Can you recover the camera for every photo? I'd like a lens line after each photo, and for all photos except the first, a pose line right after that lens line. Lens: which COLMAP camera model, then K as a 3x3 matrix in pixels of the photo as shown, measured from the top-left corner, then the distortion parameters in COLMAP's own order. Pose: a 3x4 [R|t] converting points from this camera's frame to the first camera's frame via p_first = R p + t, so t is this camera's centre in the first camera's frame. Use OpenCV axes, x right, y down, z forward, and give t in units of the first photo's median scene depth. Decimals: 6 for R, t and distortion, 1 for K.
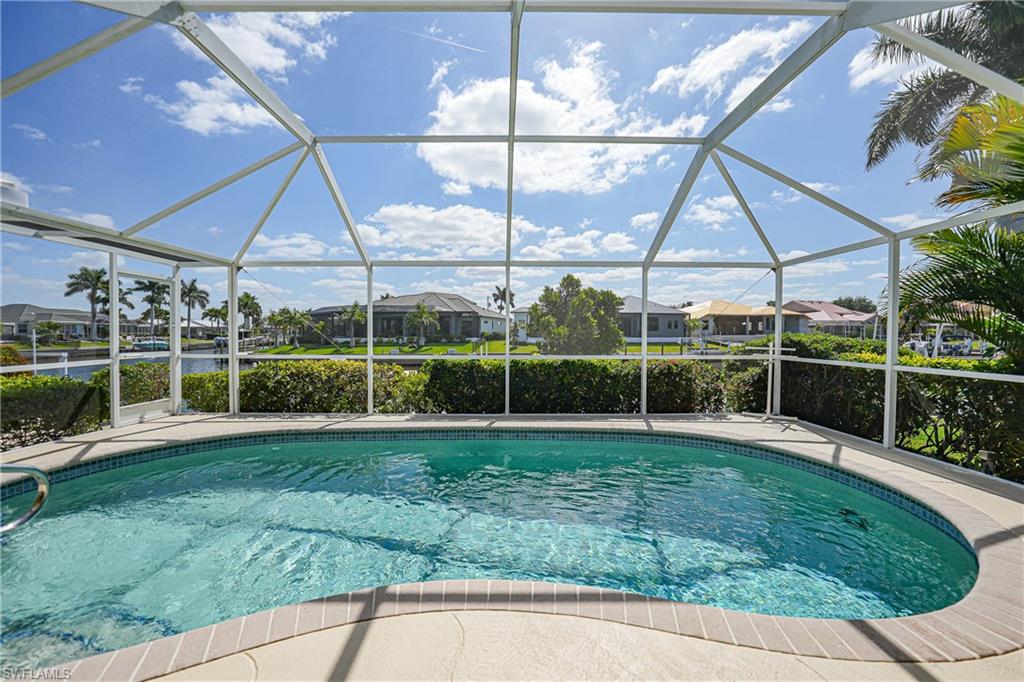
lens RADIAL K [[409.6, 0, 512.0], [0, 409.6, 341.0], [0, 0, 1]] dist [-0.009292, 0.000116]
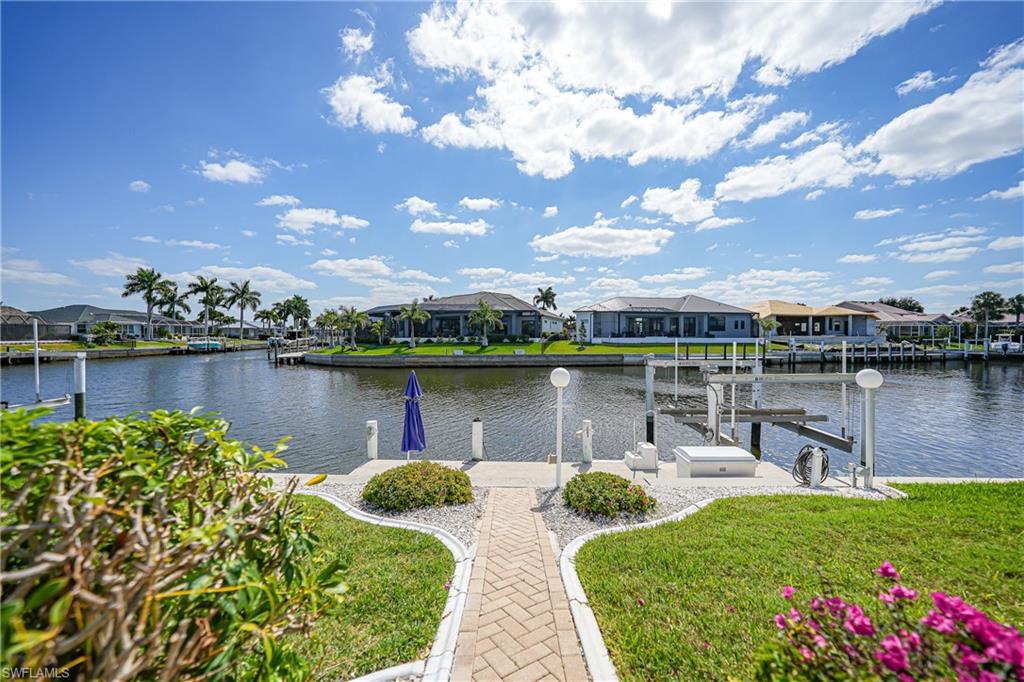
lens RADIAL K [[370.2, 0, 512.0], [0, 370.2, 341.0], [0, 0, 1]] dist [-0.001262, -0.000160]
pose [[0.999380, 0.001250, -0.035199, -0.093088], [-0.001443, 0.999984, -0.005468, 0.003269], [0.035192, 0.005515, 0.999365, 0.107659]]
